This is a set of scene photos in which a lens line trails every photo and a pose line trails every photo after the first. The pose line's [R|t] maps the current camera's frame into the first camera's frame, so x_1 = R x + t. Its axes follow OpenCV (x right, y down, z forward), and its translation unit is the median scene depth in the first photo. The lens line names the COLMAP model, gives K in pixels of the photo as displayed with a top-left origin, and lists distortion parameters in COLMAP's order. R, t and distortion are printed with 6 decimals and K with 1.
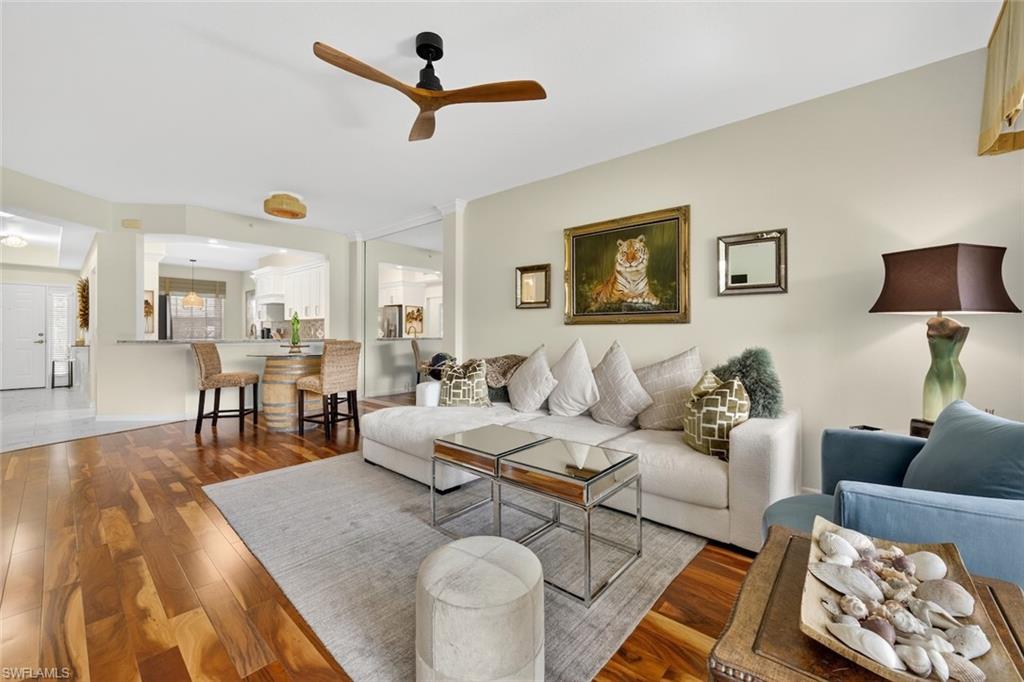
lens RADIAL K [[410.6, 0, 510.0], [0, 410.6, 330.4], [0, 0, 1]] dist [-0.000463, 0.000009]
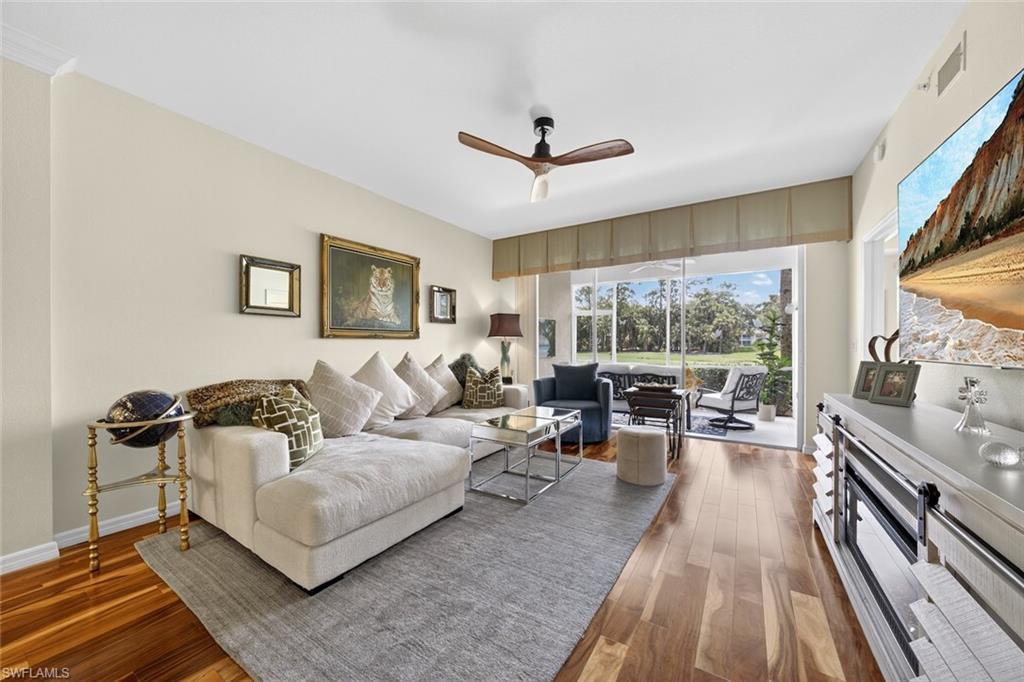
lens RADIAL K [[378.1, 0, 508.0], [0, 378.1, 346.2], [0, 0, 1]] dist [-0.023899, 0.006372]
pose [[-0.171708, -0.005865, 0.985130, -0.834064], [0.006251, 0.999956, 0.007043, 0.000477], [-0.985128, 0.007367, -0.171663, 0.810885]]
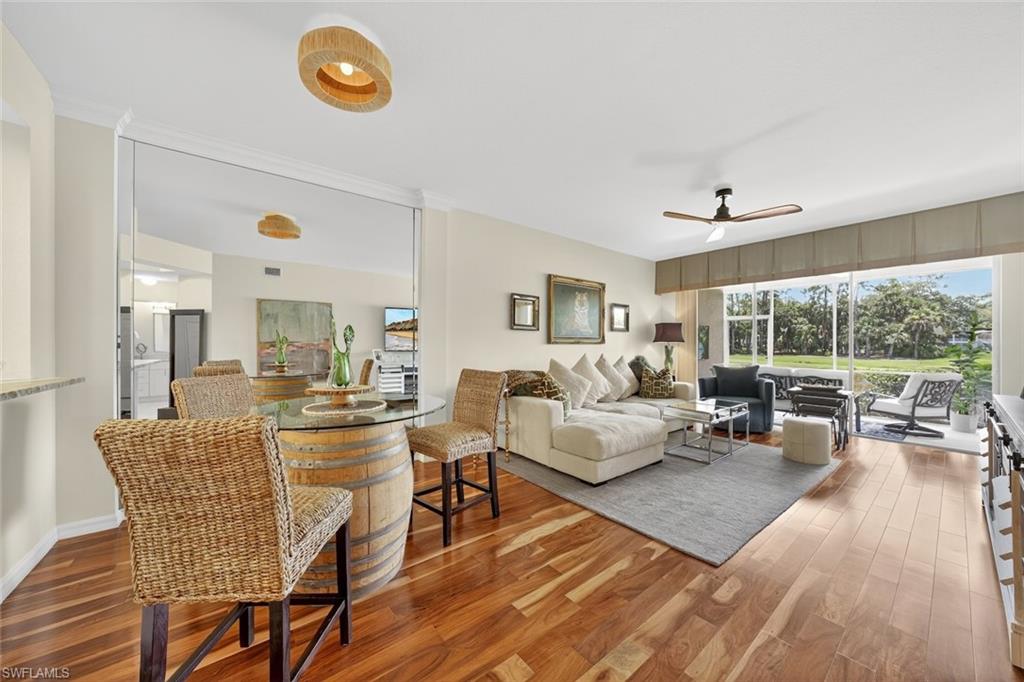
lens RADIAL K [[366.0, 0, 506.4], [0, 366.0, 342.4], [0, 0, 1]] dist [-0.022900, 0.005775]
pose [[0.165863, 0.005428, 0.986134, -1.191938], [-0.000434, 0.999985, -0.005431, -0.014476], [-0.986149, 0.000473, 0.165863, 1.033703]]
